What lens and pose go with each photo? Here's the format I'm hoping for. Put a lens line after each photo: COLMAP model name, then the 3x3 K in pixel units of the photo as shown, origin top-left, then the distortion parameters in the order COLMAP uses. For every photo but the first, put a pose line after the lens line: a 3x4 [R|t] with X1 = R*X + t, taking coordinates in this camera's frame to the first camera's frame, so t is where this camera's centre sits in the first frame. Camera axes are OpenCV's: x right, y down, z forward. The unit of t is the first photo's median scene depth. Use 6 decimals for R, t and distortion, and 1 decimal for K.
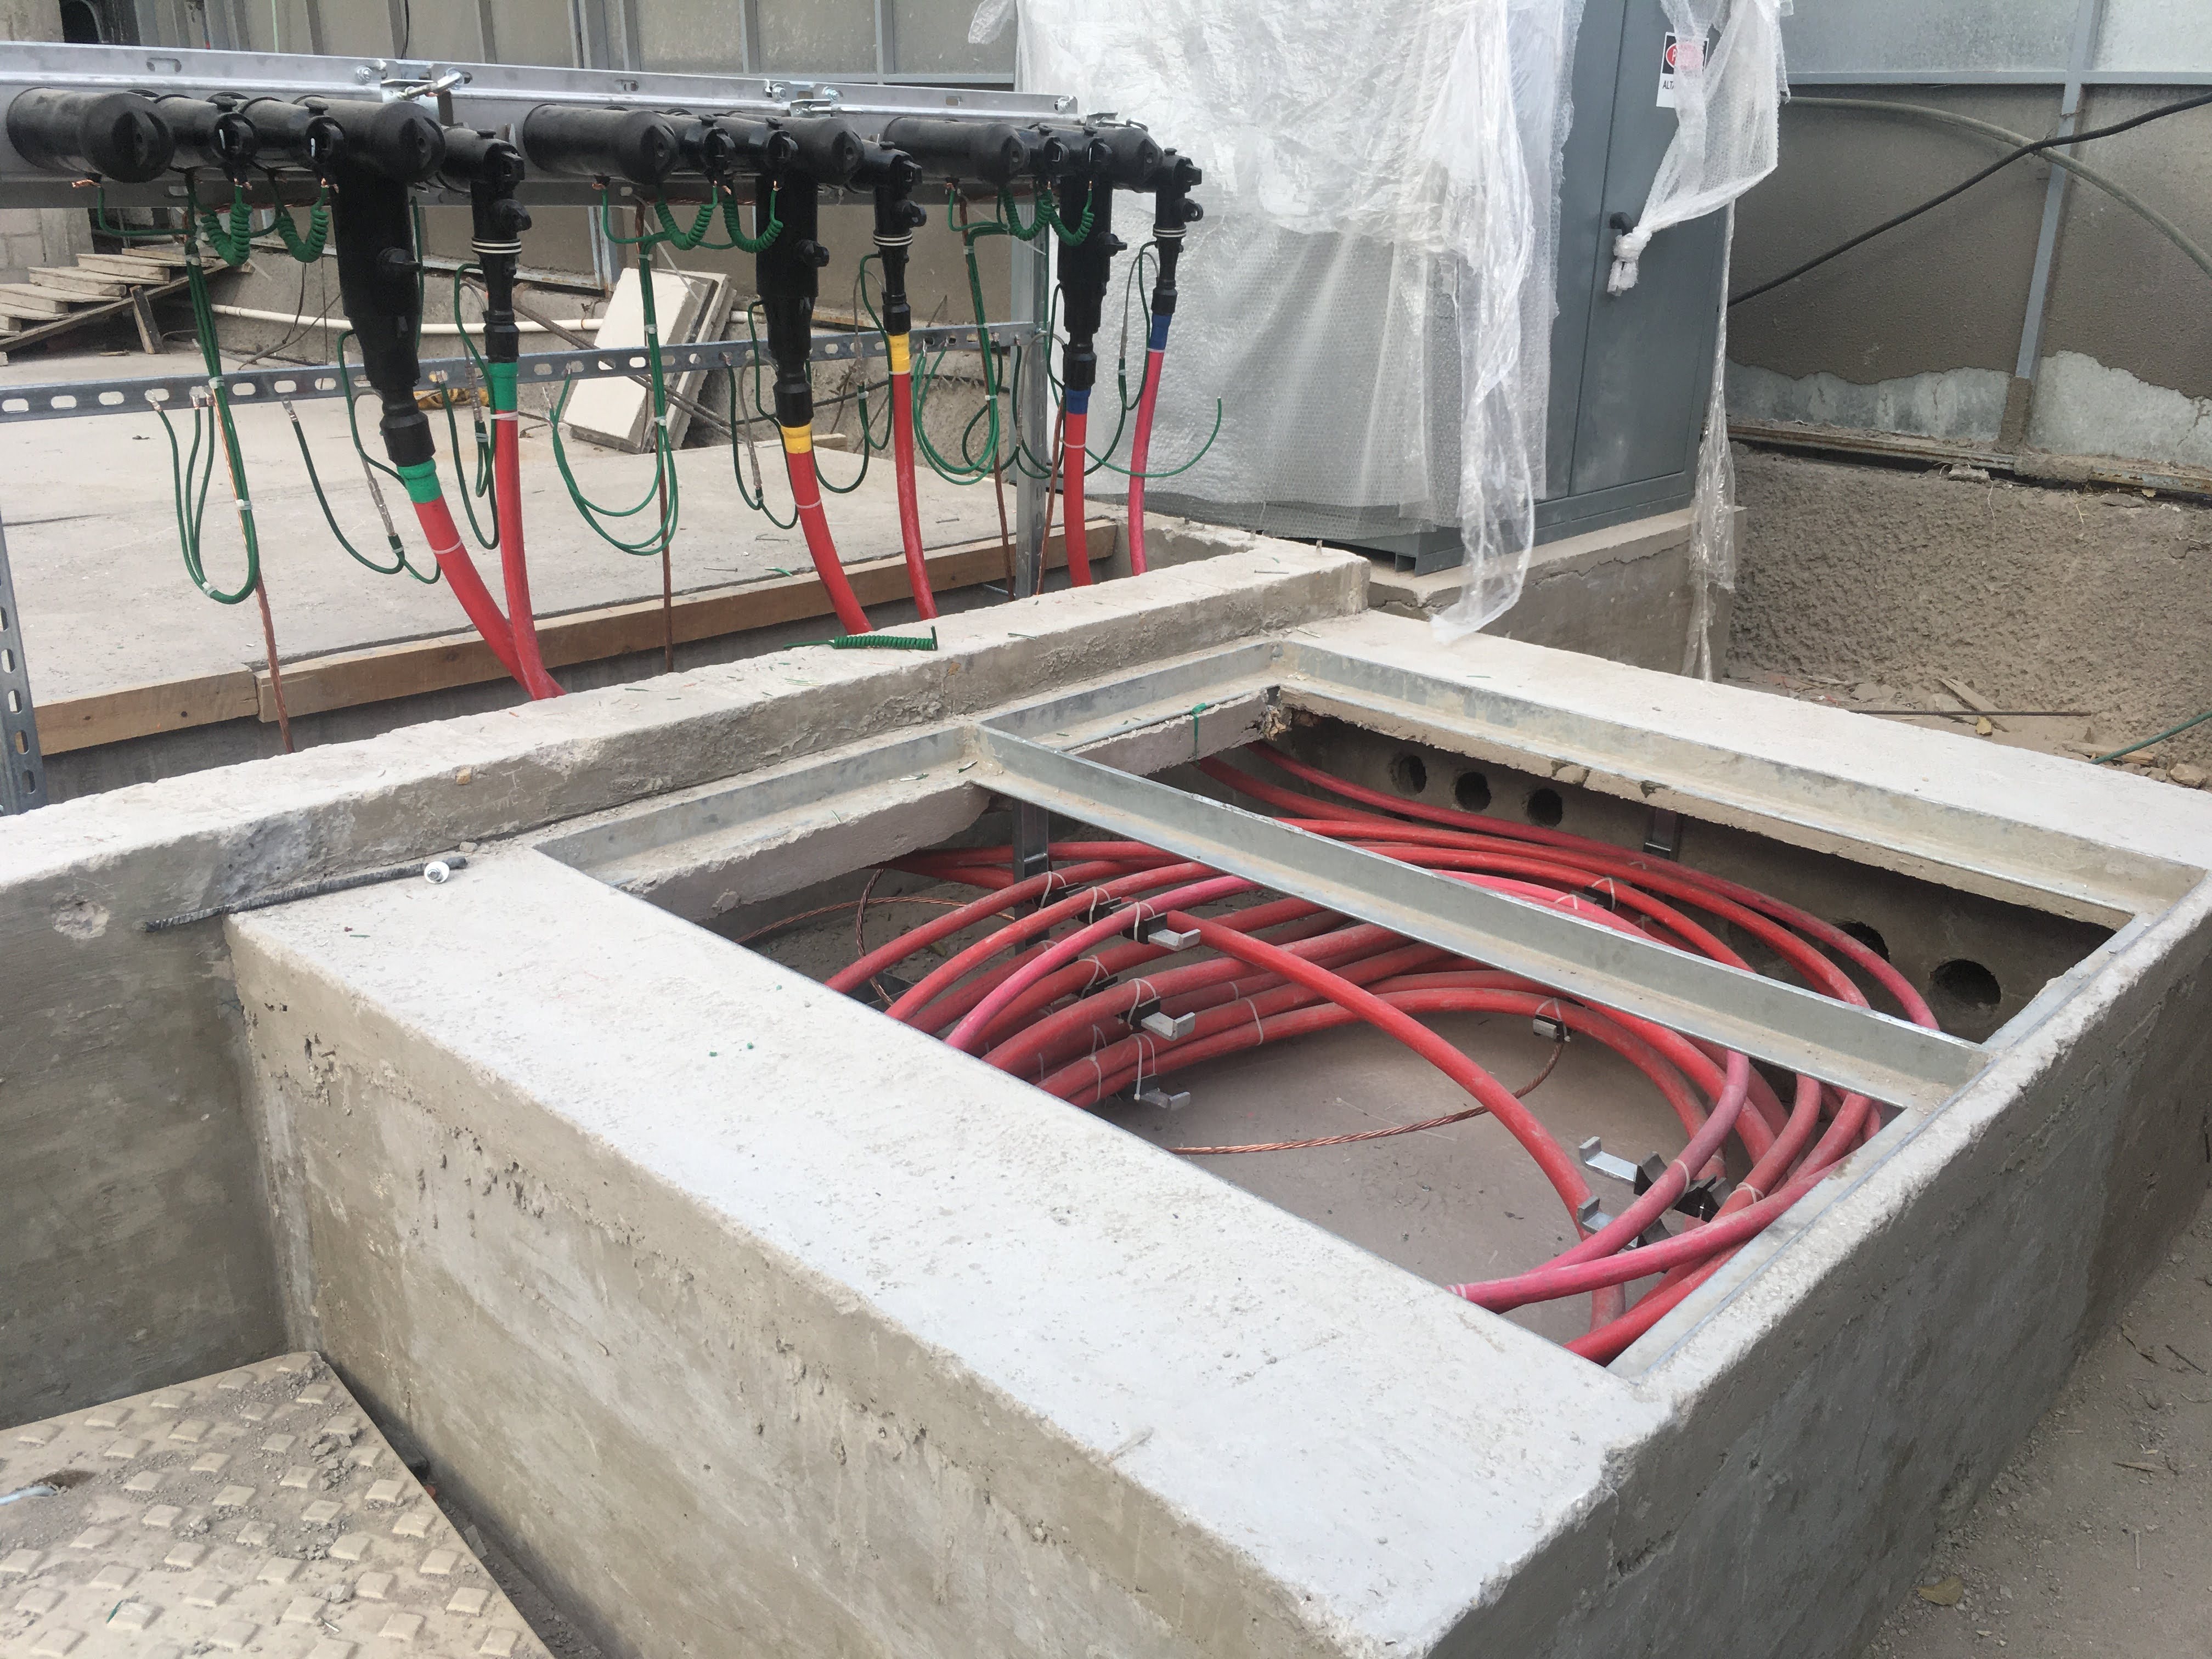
lens RADIAL K [[1890.6, 0, 1098.5], [0, 1890.6, 824.4], [0, 0, 1]] dist [0.093473, -0.109183]
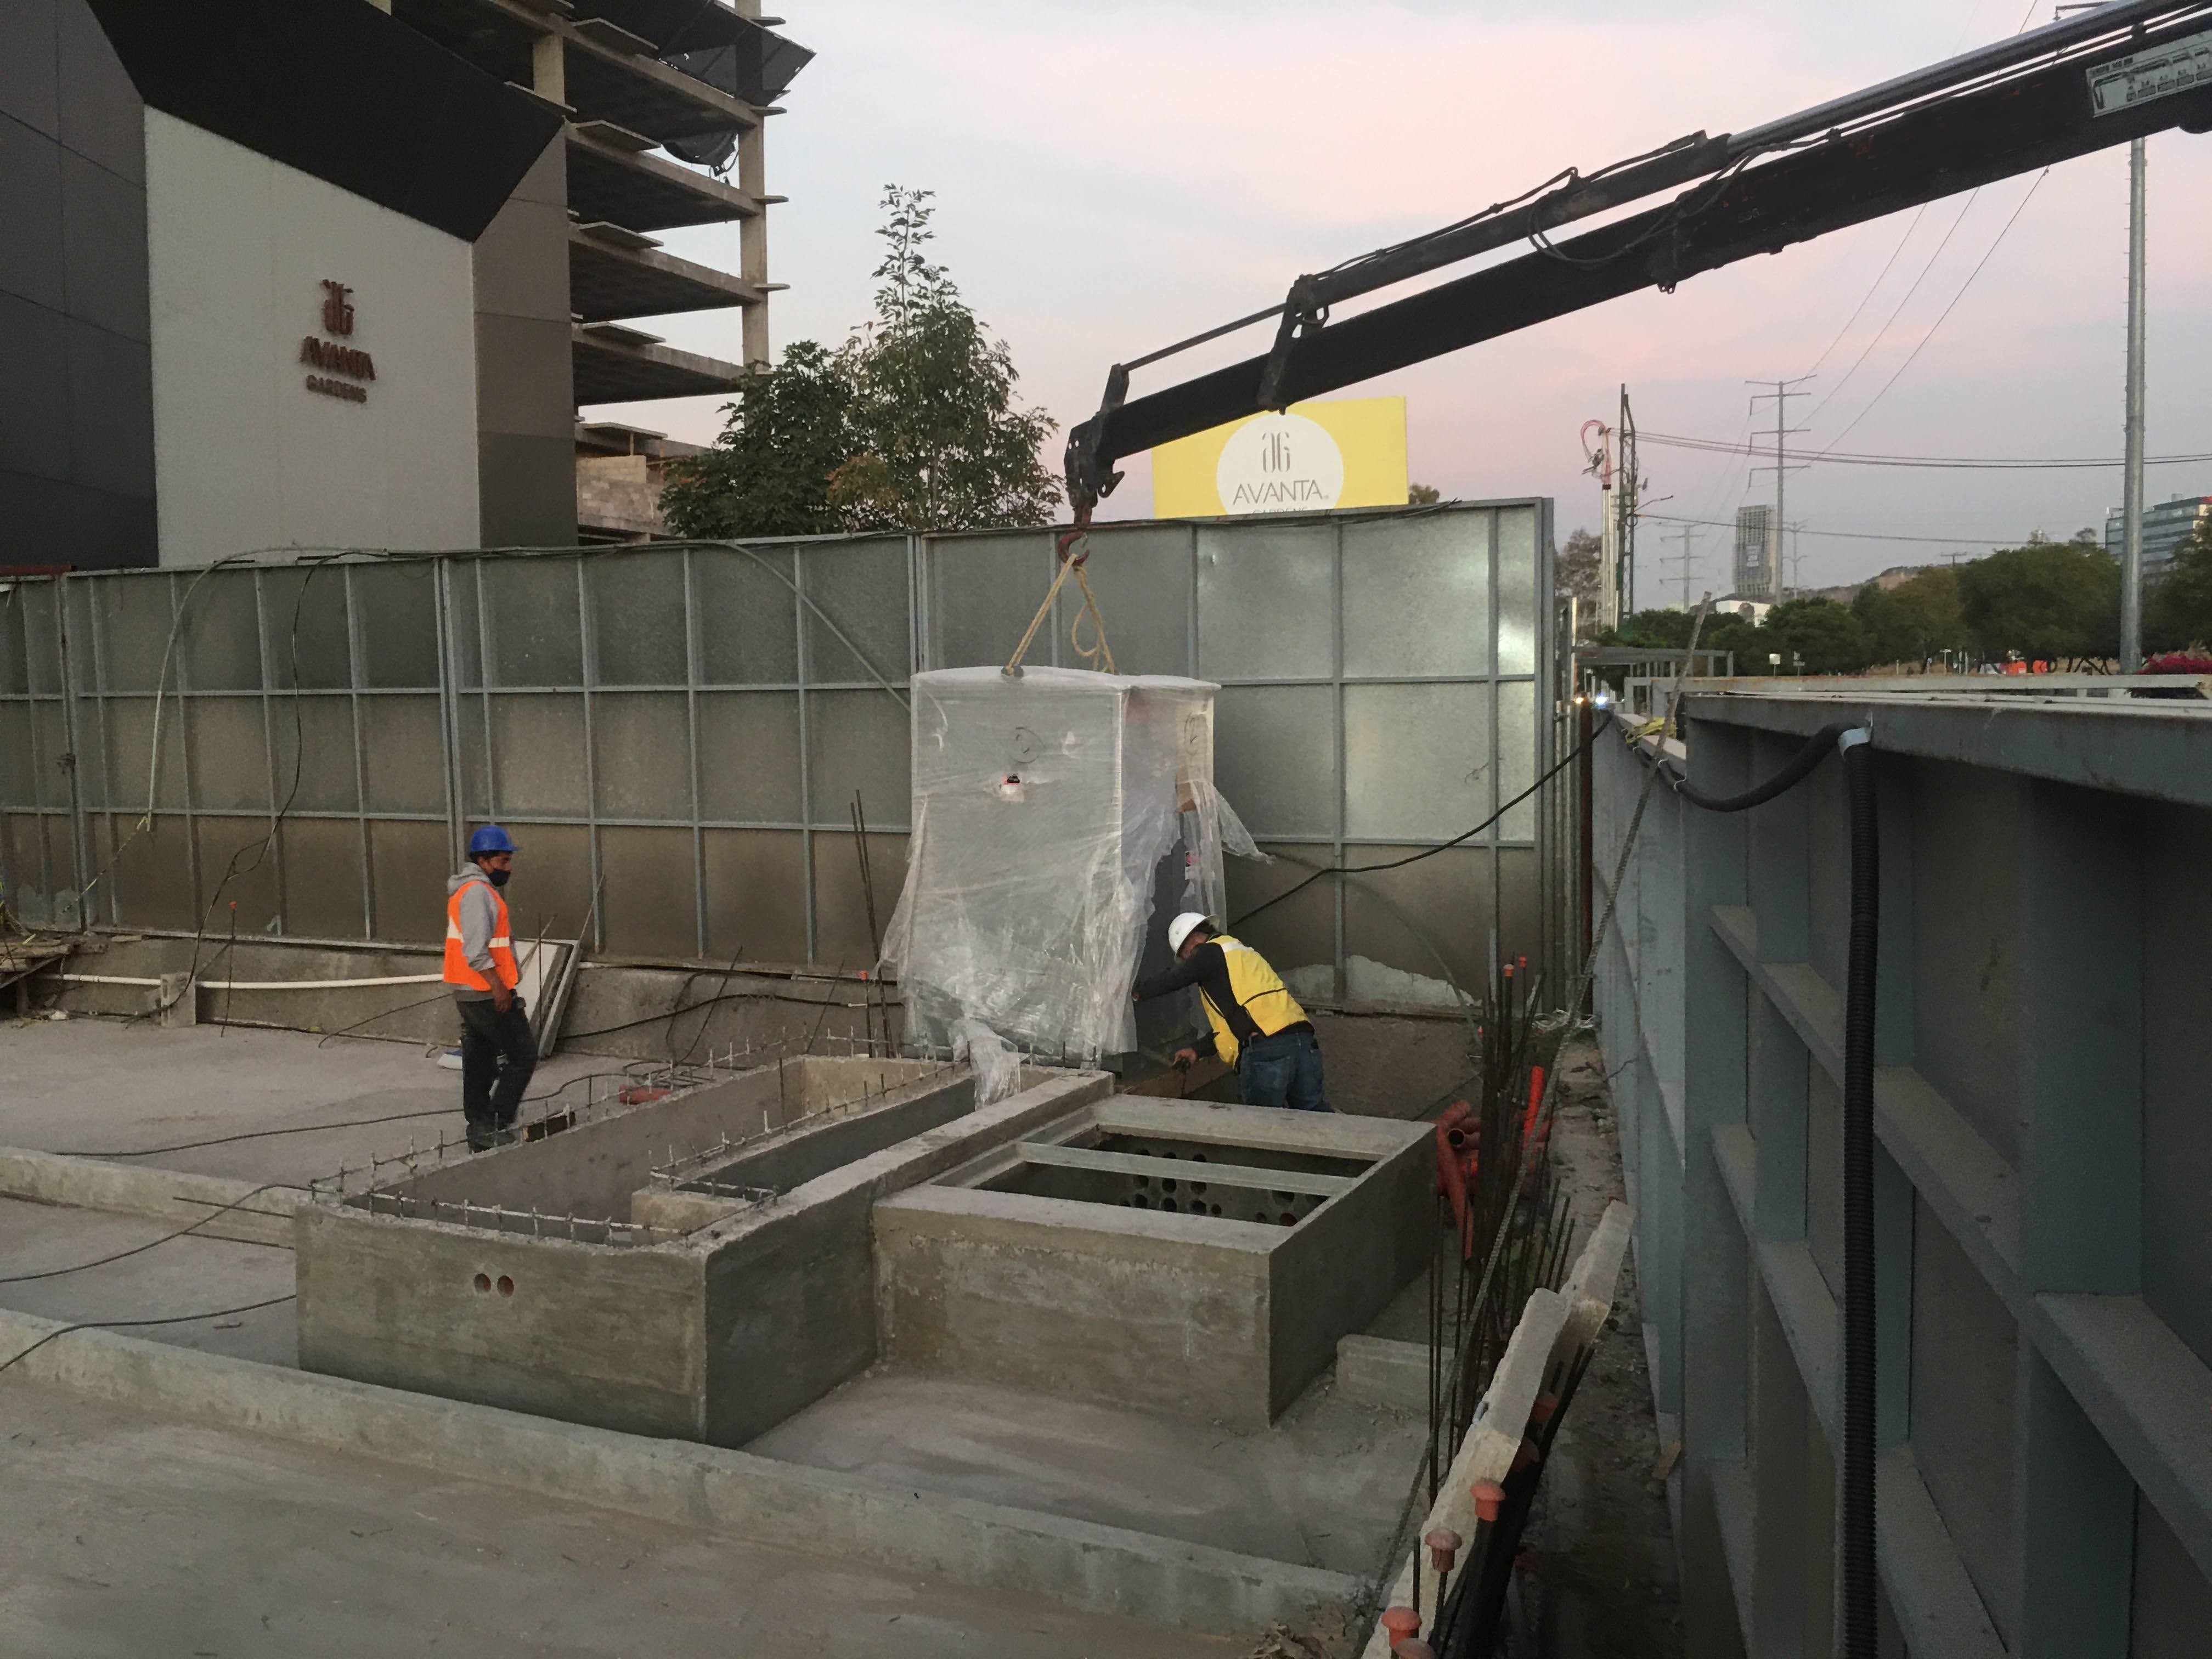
lens RADIAL K [[1890.6, 0, 1111.1], [0, 1890.6, 827.3], [0, 0, 1]] dist [0.093473, -0.109183]
pose [[0.950287, -0.050941, 0.307182, -0.424390], [0.132965, 0.958446, -0.252393, 0.124335], [-0.281560, 0.280690, 0.917571, -0.959979]]
